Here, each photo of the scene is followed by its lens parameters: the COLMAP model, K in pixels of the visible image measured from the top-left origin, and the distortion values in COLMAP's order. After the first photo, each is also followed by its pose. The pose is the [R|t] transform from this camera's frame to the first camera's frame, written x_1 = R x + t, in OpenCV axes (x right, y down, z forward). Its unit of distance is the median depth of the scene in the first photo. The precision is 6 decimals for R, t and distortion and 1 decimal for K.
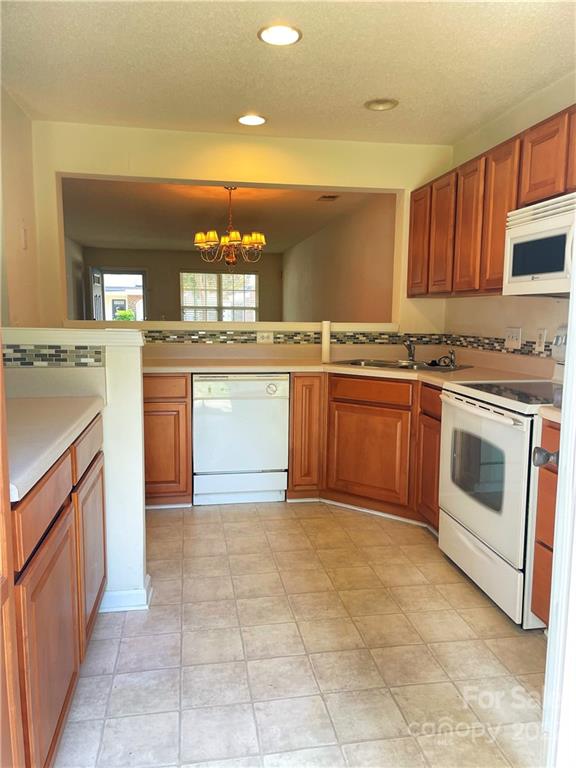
lens RADIAL K [[584.7, 0, 292.9], [0, 584.7, 383.8], [0, 0, 1]] dist [0.093781, -0.106669]
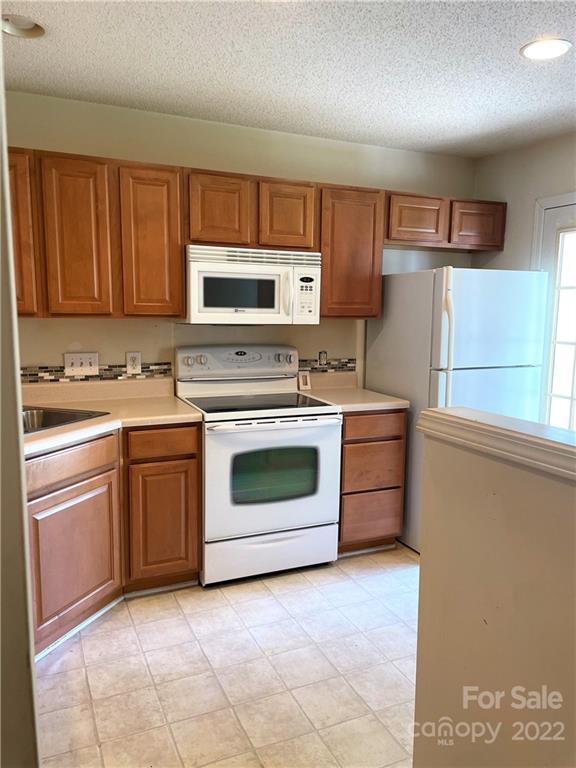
lens RADIAL K [[584.7, 0, 292.9], [0, 584.7, 383.8], [0, 0, 1]] dist [0.093781, -0.106669]
pose [[-0.259210, -0.143686, 0.955073, -0.592002], [0.097764, 0.979889, 0.173953, -0.176709], [-0.960860, 0.138462, -0.239950, 0.926477]]
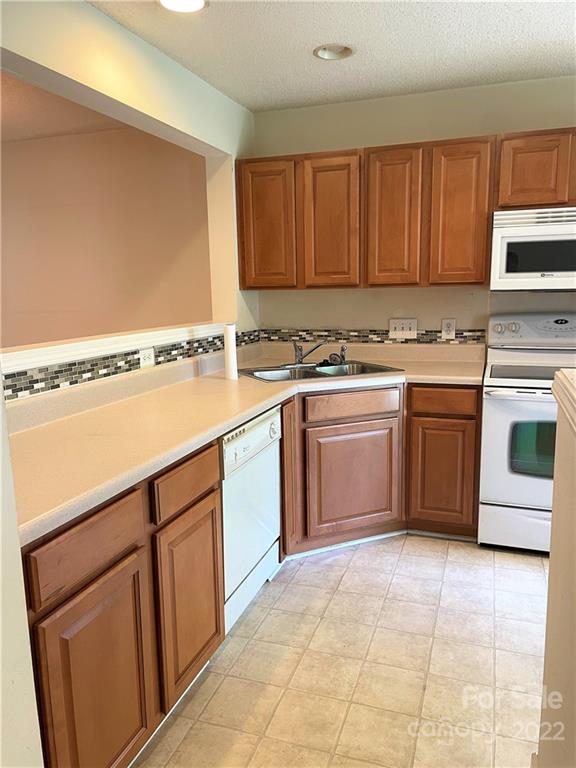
lens RADIAL K [[584.7, 0, 292.9], [0, 584.7, 383.8], [0, 0, 1]] dist [0.093781, -0.106669]
pose [[0.474514, -0.163789, 0.864875, -0.645040], [0.126316, 0.985037, 0.117241, -0.129714], [-0.871137, 0.053615, 0.488104, 0.679771]]
